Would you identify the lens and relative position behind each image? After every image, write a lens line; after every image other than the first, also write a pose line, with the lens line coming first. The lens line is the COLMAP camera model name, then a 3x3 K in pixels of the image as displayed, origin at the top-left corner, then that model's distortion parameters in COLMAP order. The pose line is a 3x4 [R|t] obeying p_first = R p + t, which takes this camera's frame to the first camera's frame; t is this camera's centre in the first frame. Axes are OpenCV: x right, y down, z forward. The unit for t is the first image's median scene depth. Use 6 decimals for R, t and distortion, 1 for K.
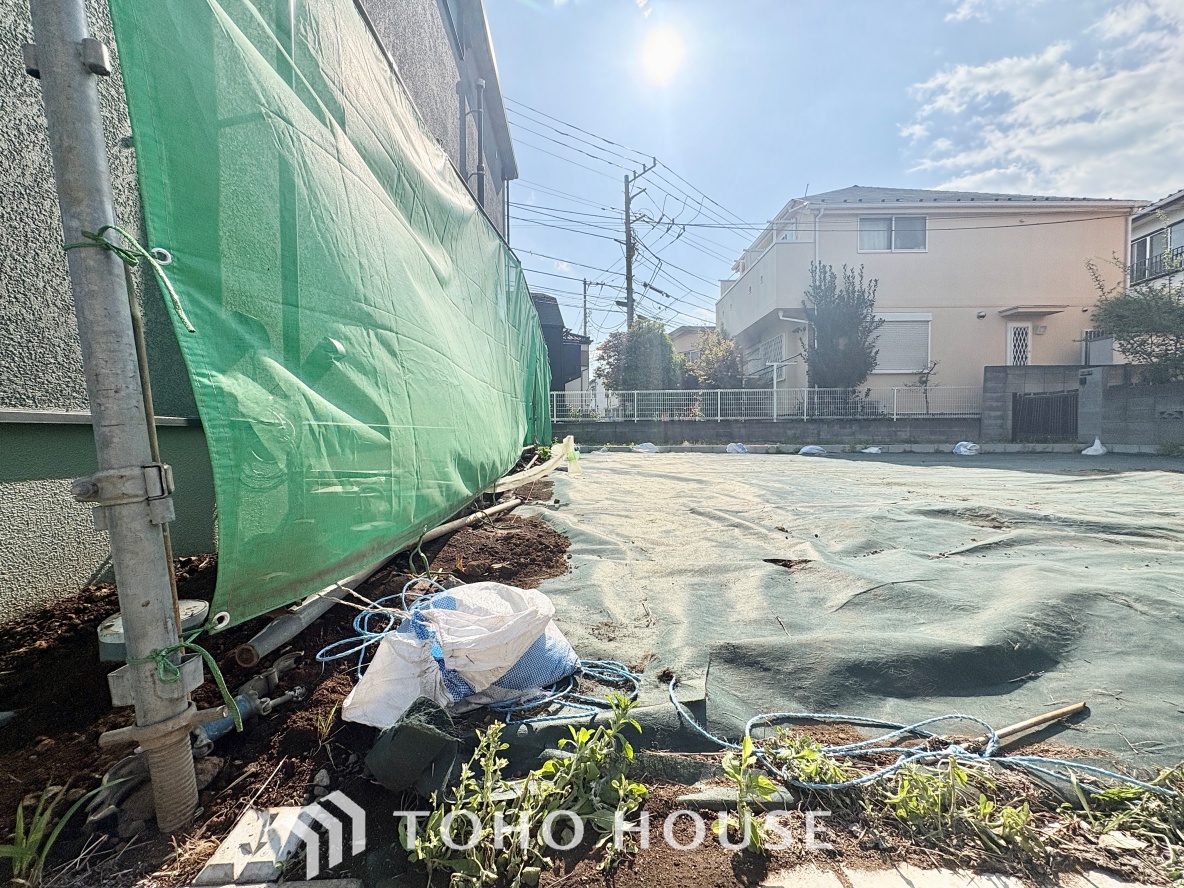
lens RADIAL K [[471.4, 0, 591.0], [0, 471.4, 443.5], [0, 0, 1]] dist [-0.000268, 0.000526]
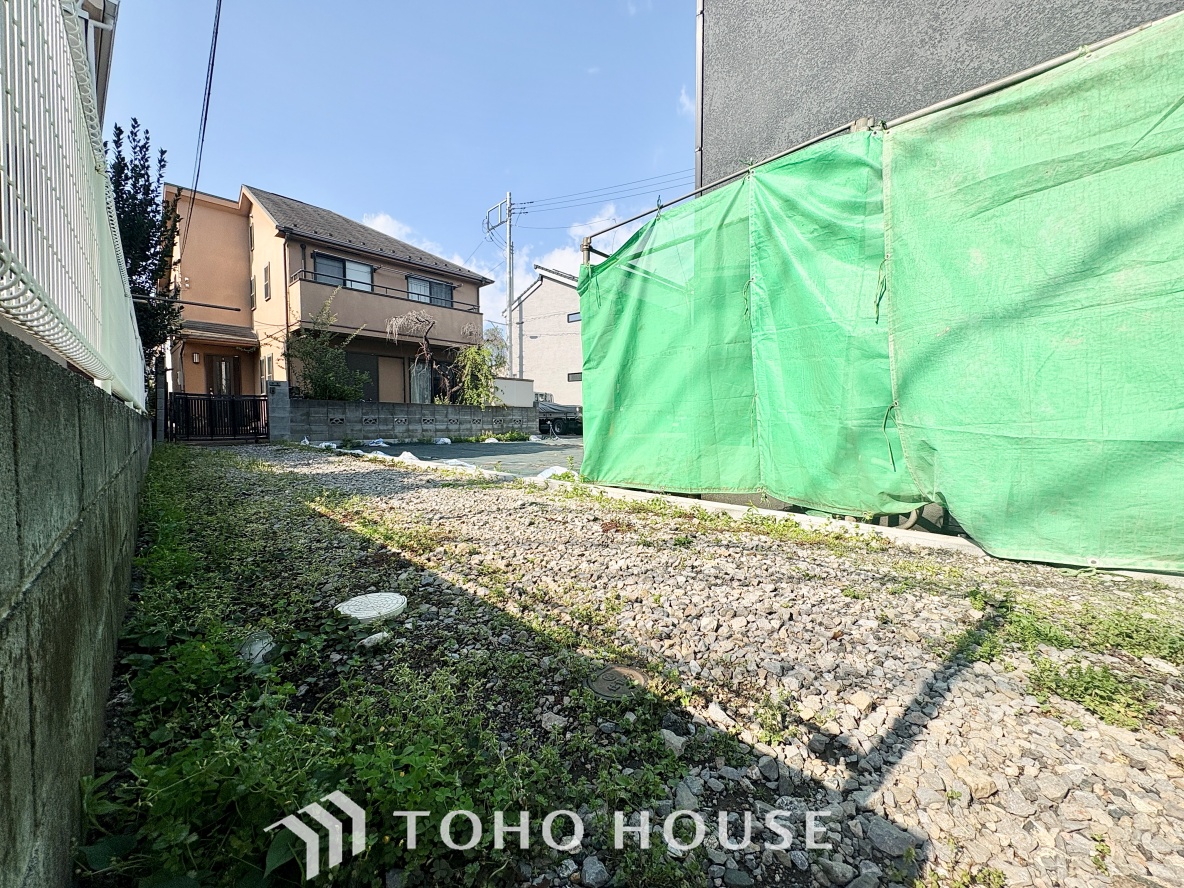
lens RADIAL K [[471.4, 0, 589.6], [0, 471.4, 443.2], [0, 0, 1]] dist [-0.000268, 0.000526]
pose [[-0.742564, -0.020250, 0.669469, -0.283240], [0.024575, 0.998046, 0.057447, -0.036978], [-0.669325, 0.059110, -0.740615, 1.067265]]
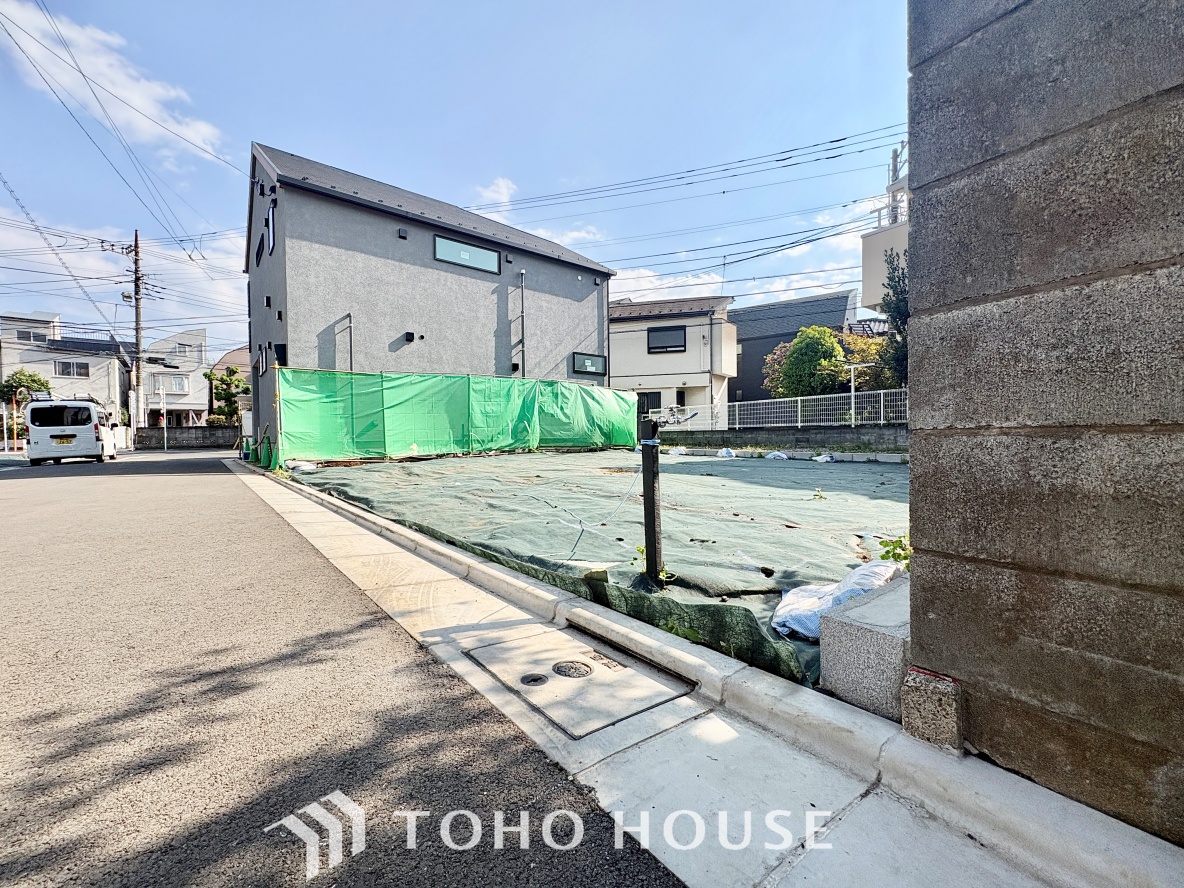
lens RADIAL K [[471.4, 0, 590.4], [0, 471.4, 444.9], [0, 0, 1]] dist [-0.000268, 0.000526]
pose [[0.602536, 0.013952, -0.797970, 0.849516], [-0.011410, 0.999896, 0.008868, -0.012483], [0.798010, 0.003762, 0.602632, -0.004455]]
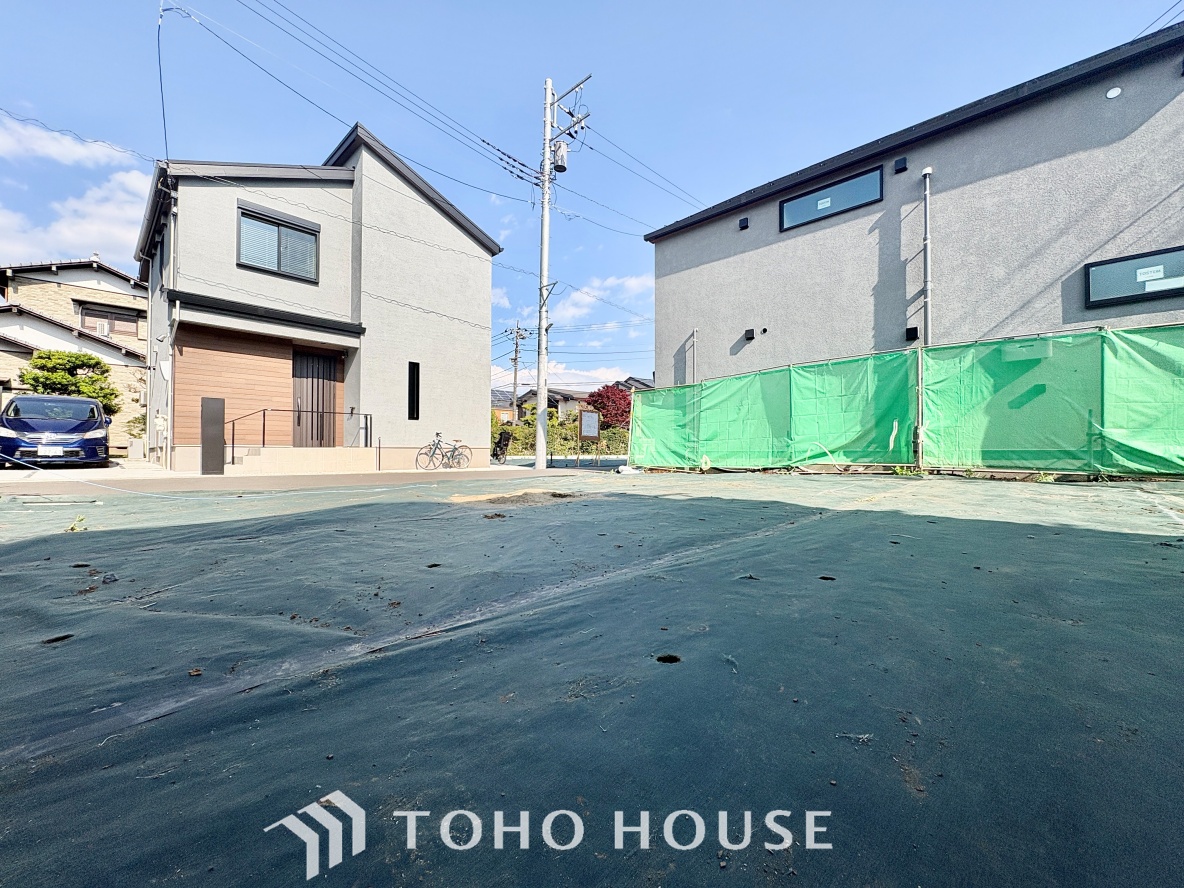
lens RADIAL K [[471.4, 0, 589.6], [0, 471.4, 445.2], [0, 0, 1]] dist [-0.000268, 0.000526]
pose [[-0.713188, -0.003905, -0.700962, 0.667751], [-0.012708, 0.999892, 0.007359, -0.021856], [0.700857, 0.014156, -0.713161, 0.672002]]
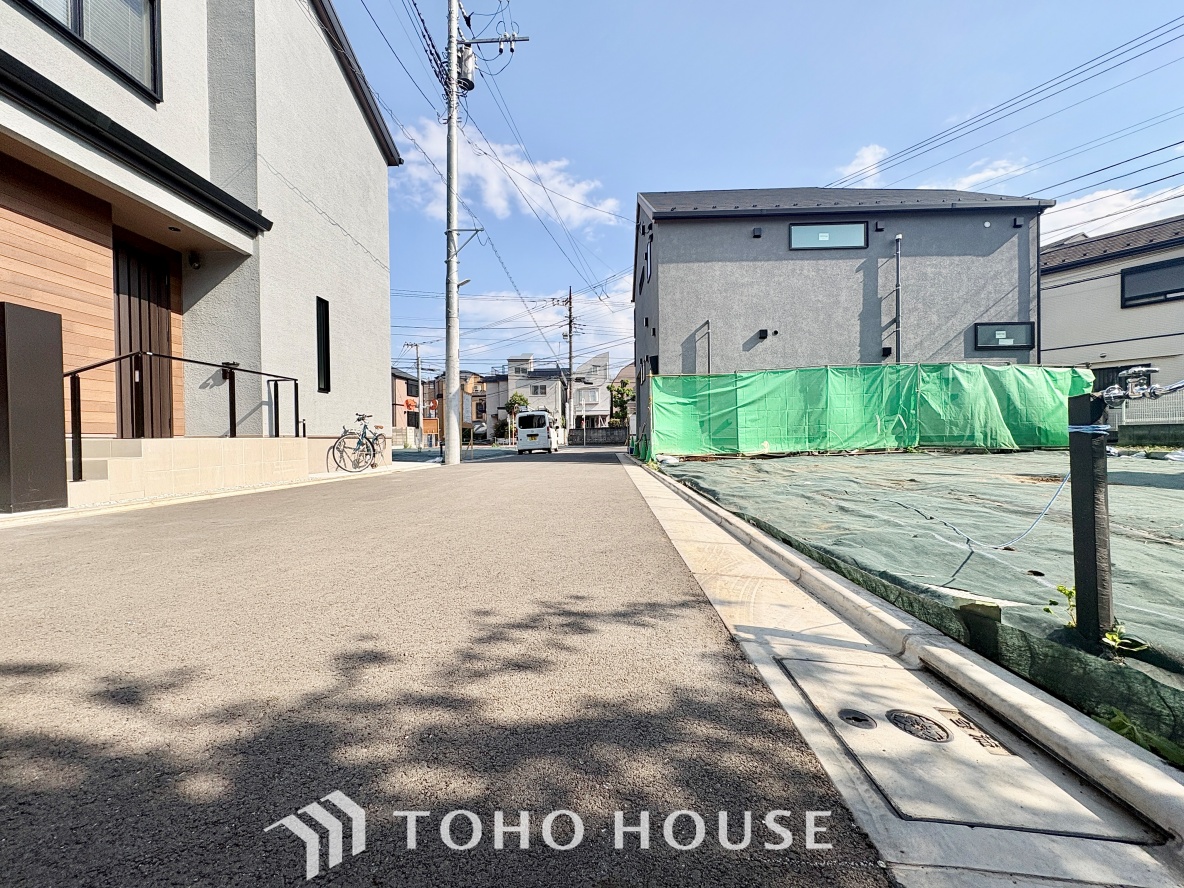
lens RADIAL K [[471.4, 0, 590.3], [0, 471.4, 444.0], [0, 0, 1]] dist [-0.000268, 0.000526]
pose [[-0.078149, 0.017311, -0.996791, 0.846820], [-0.011235, 0.999770, 0.018243, -0.009825], [0.996878, 0.012624, -0.077937, 0.006014]]
